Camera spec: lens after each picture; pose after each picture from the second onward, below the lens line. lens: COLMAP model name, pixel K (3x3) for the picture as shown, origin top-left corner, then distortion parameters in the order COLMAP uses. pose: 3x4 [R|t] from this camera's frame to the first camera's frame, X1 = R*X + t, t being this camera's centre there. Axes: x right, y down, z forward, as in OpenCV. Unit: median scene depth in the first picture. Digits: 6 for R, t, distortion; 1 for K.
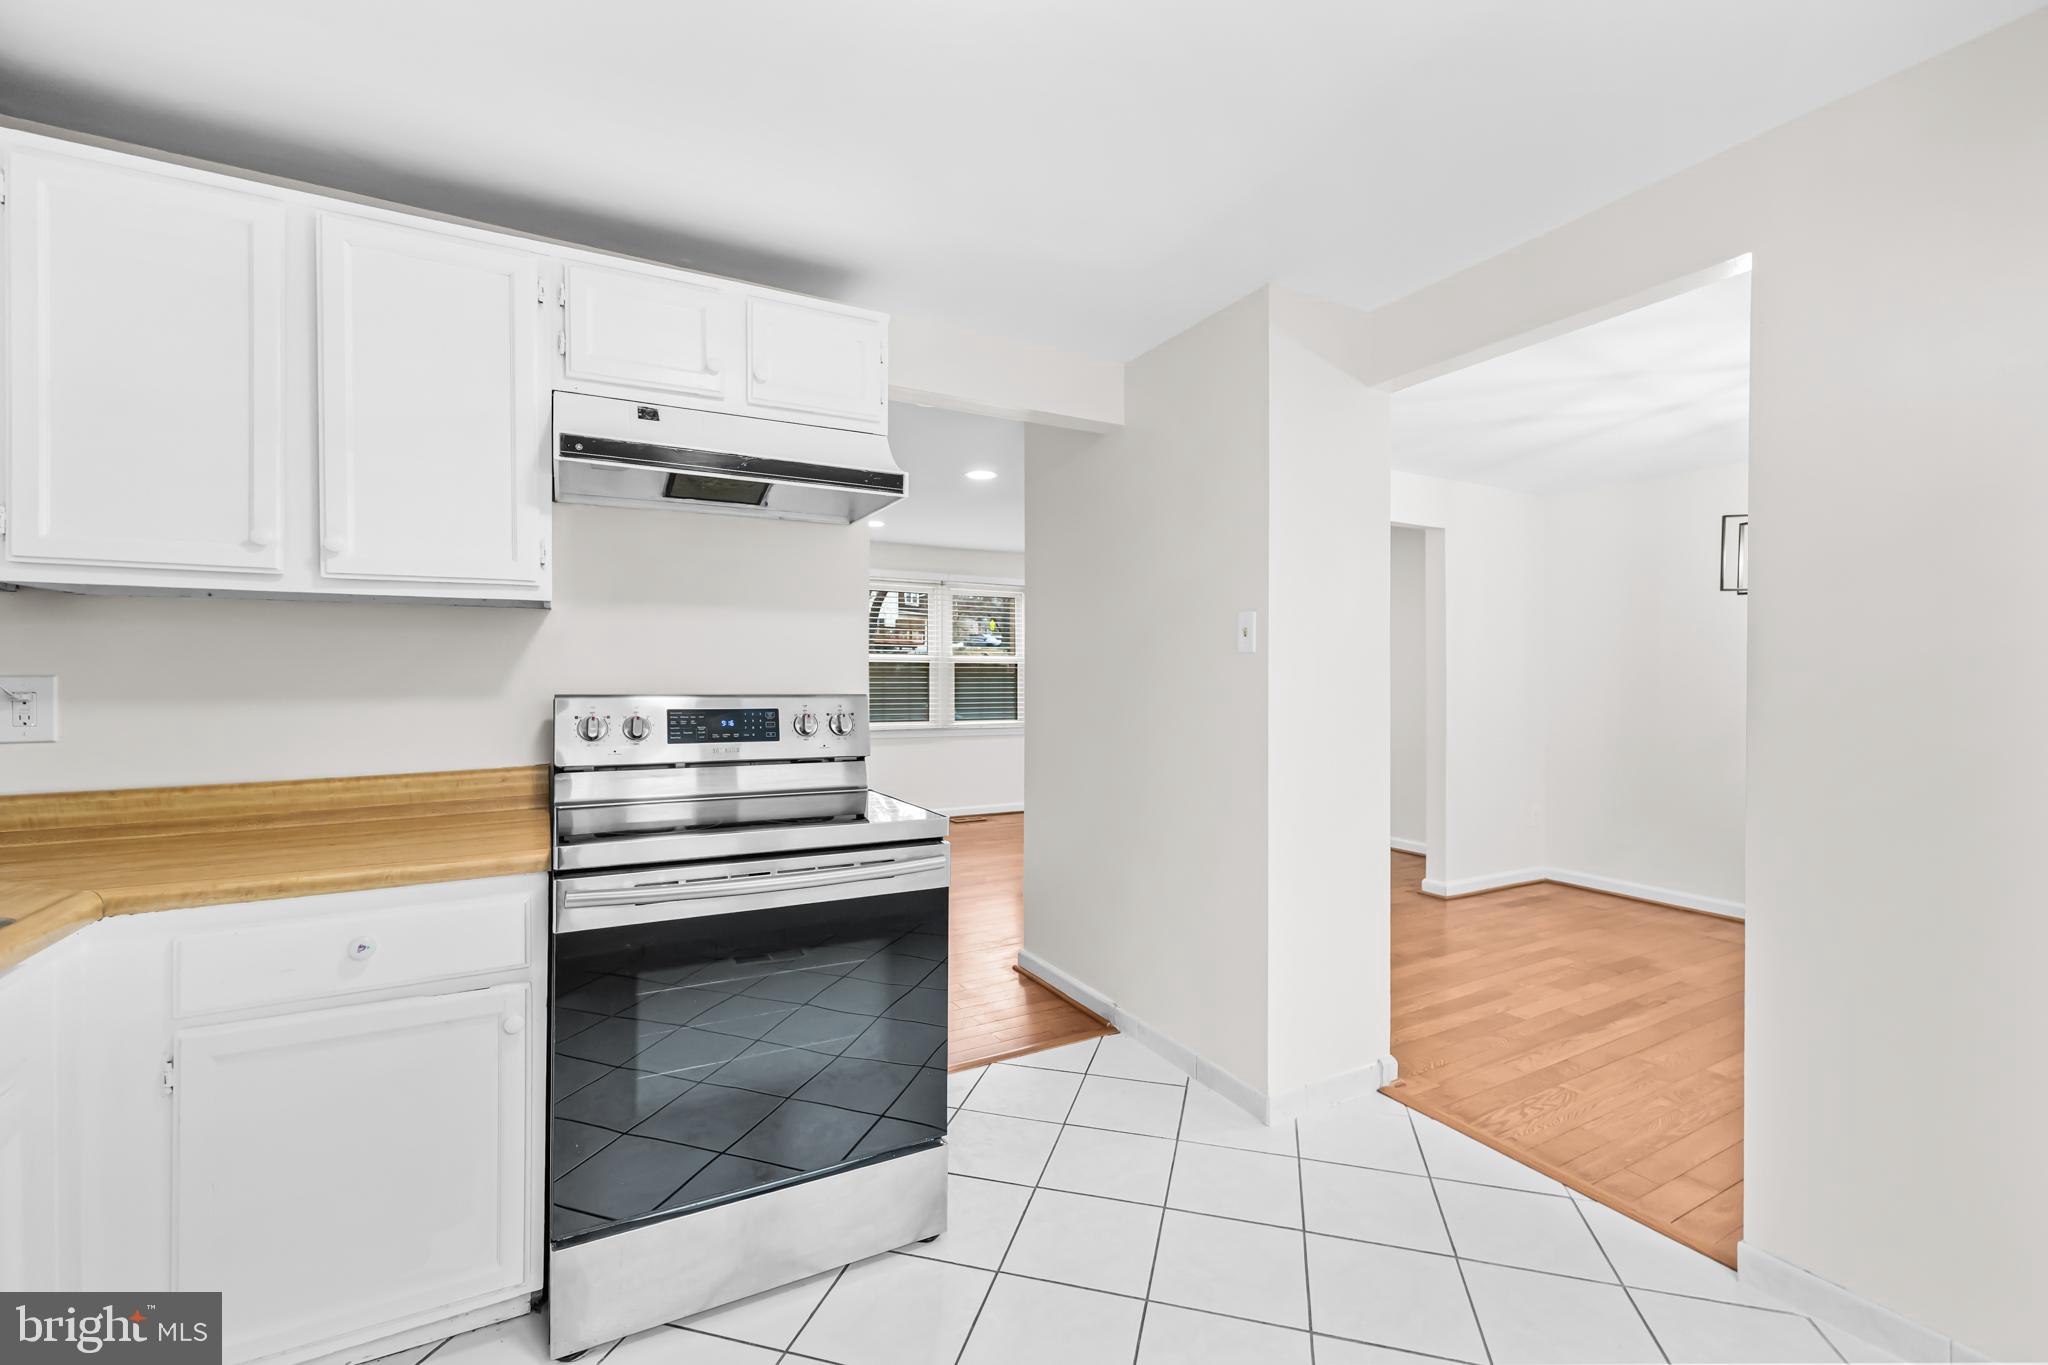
lens RADIAL K [[865.5, 0, 1024.3], [0, 865.5, 676.9], [0, 0, 1]] dist [0.000799, -0.000628]
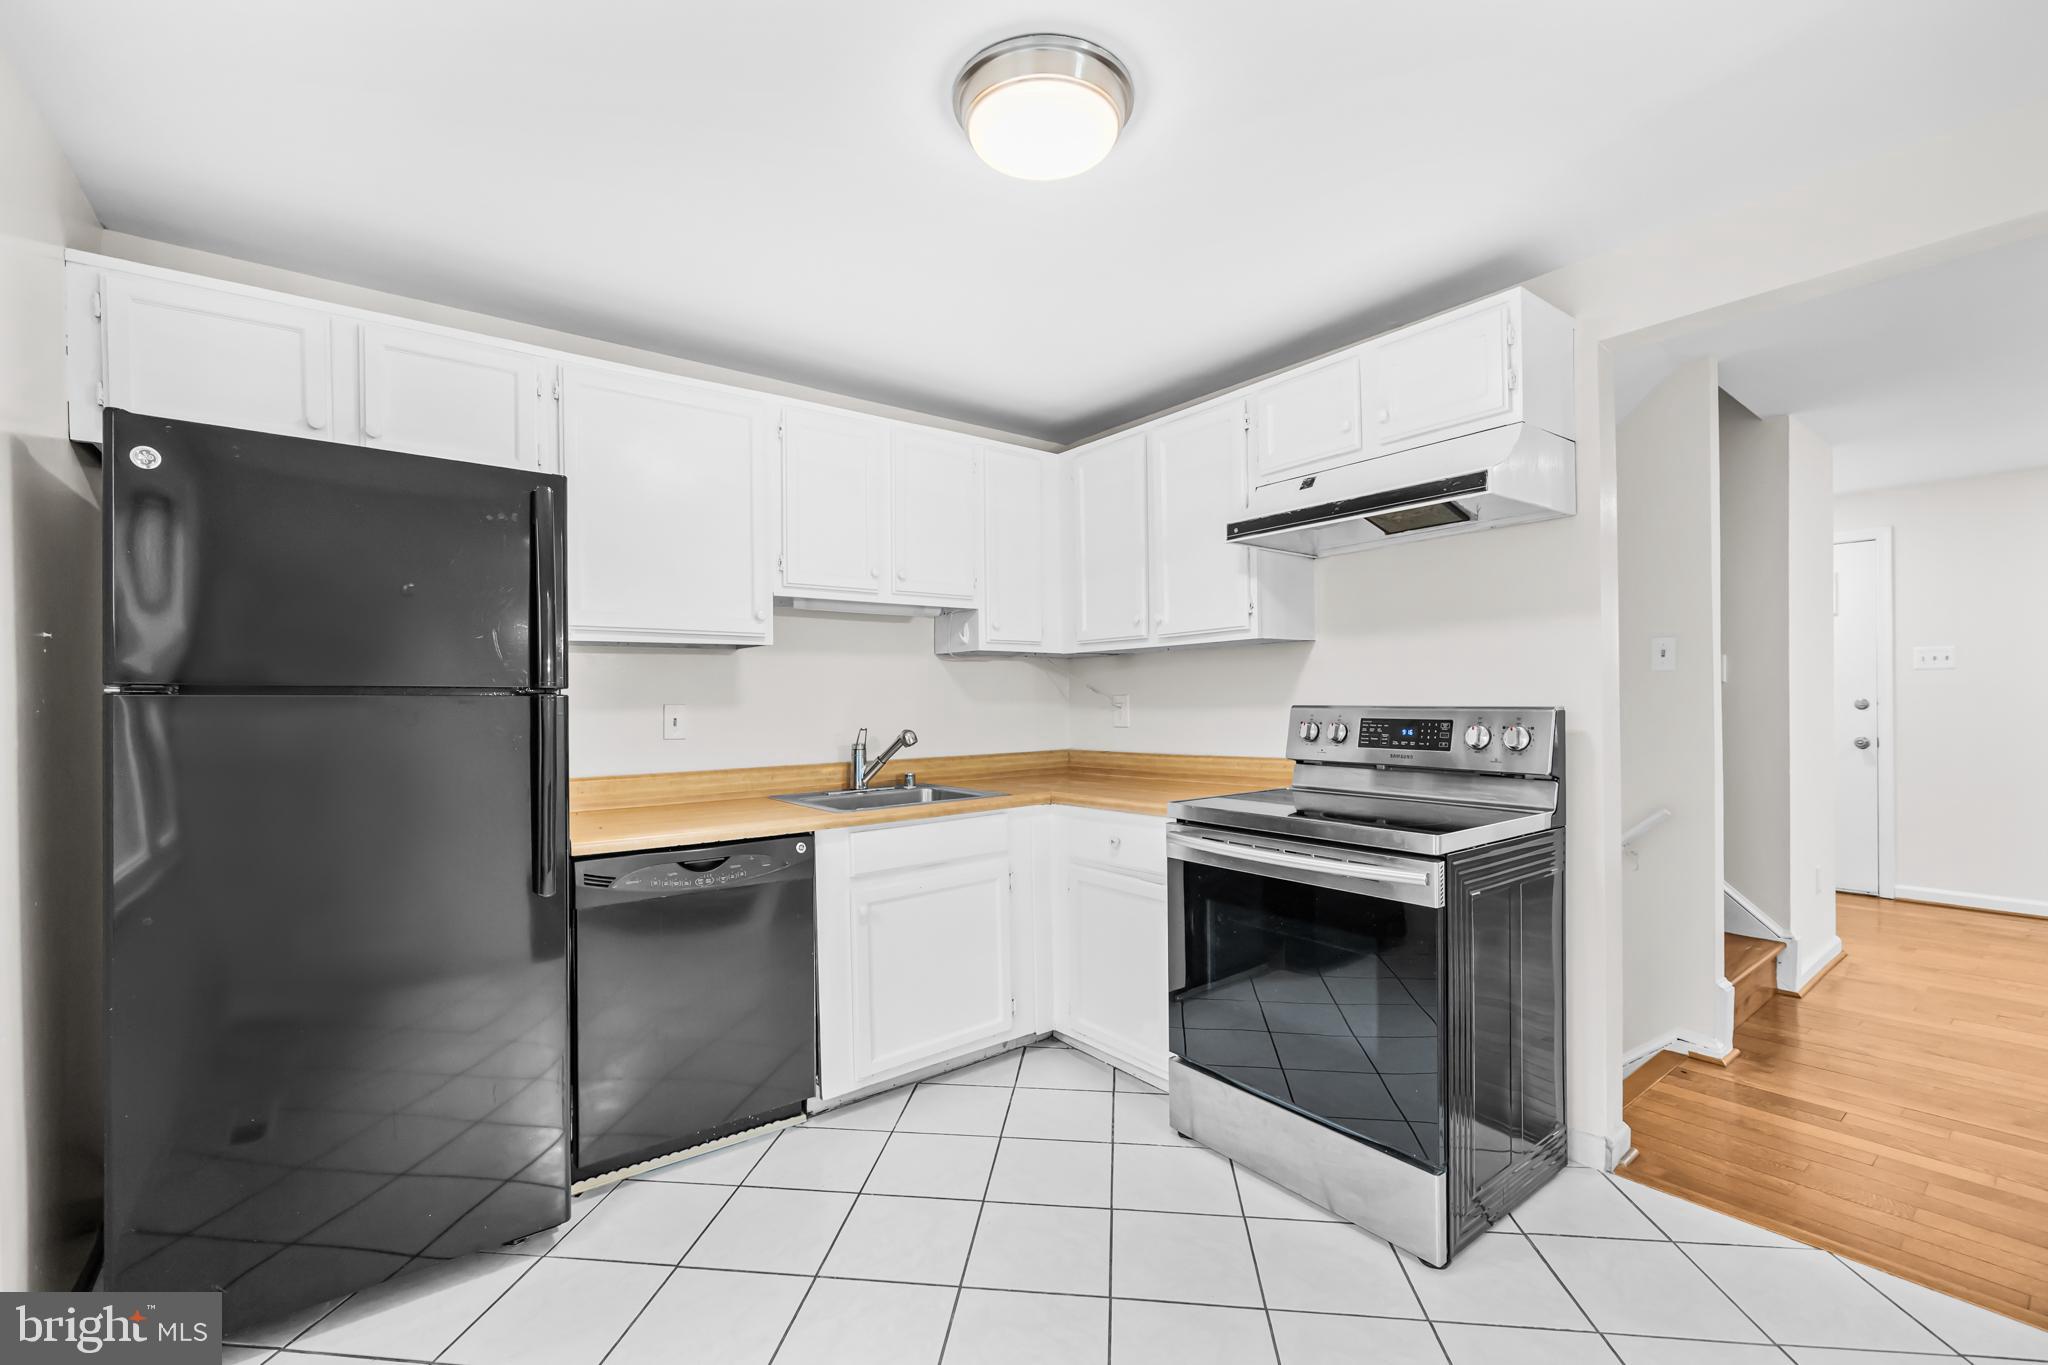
lens RADIAL K [[865.5, 0, 1025.2], [0, 865.5, 703.7], [0, 0, 1]] dist [0.000799, -0.000628]
pose [[0.158905, 0.002382, -0.987291, 0.668414], [0.015948, 0.999860, 0.004980, 0.004001], [0.987165, -0.016536, 0.158845, 0.346294]]
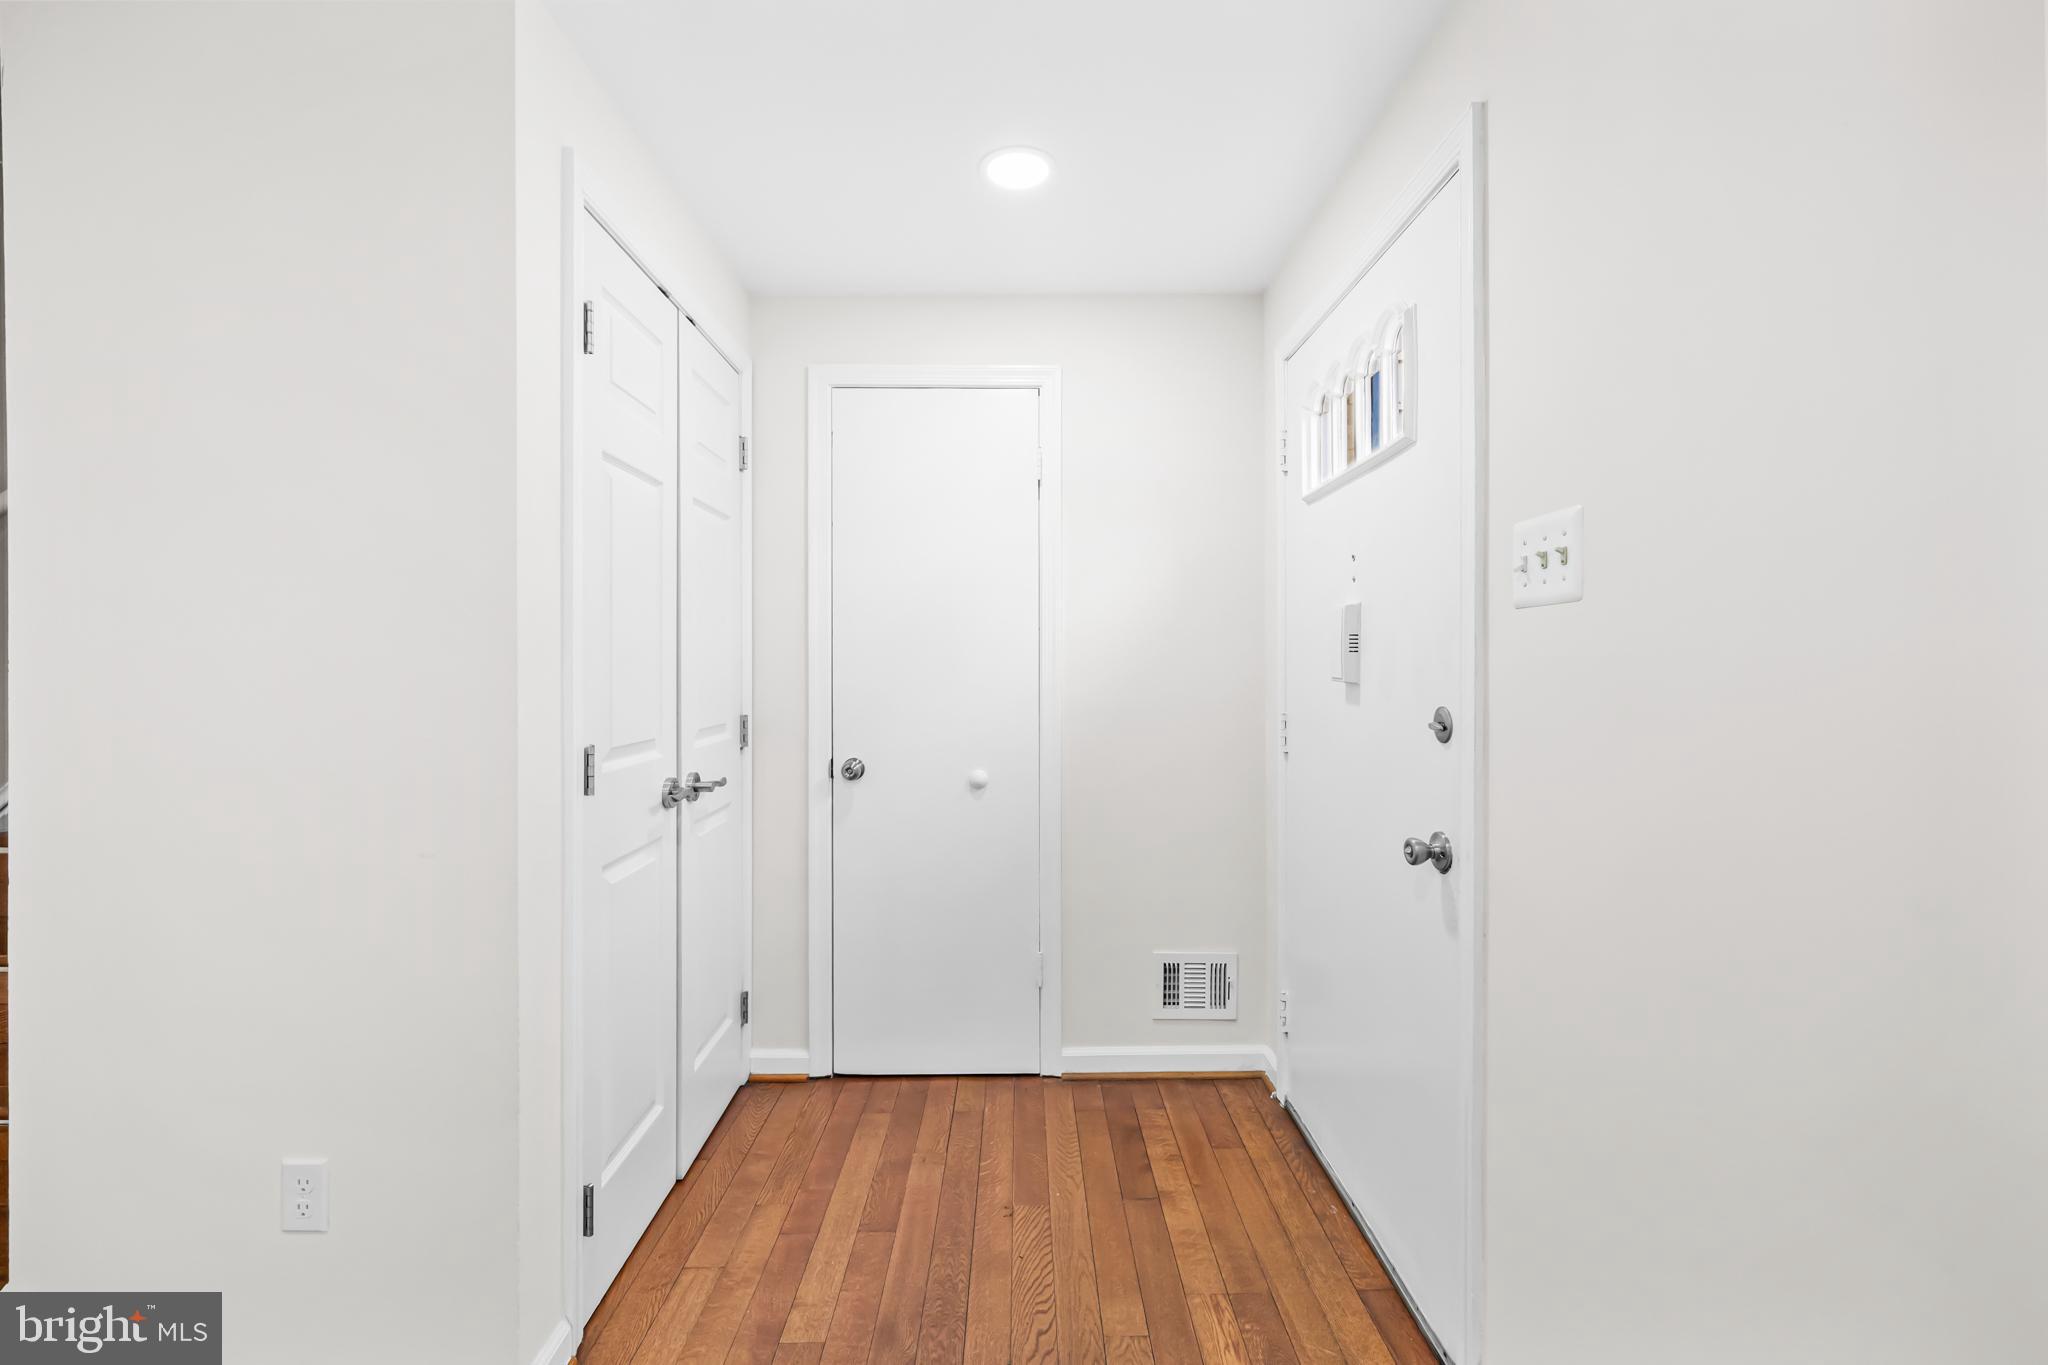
lens RADIAL K [[865.5, 0, 1025.0], [0, 865.5, 671.8], [0, 0, 1]] dist [0.000799, -0.000628]
pose [[-0.485948, 0.002491, -0.873984, -0.472465], [0.000326, 0.999996, 0.002669, 0.008477], [0.873988, 0.001012, -0.485947, 2.877735]]
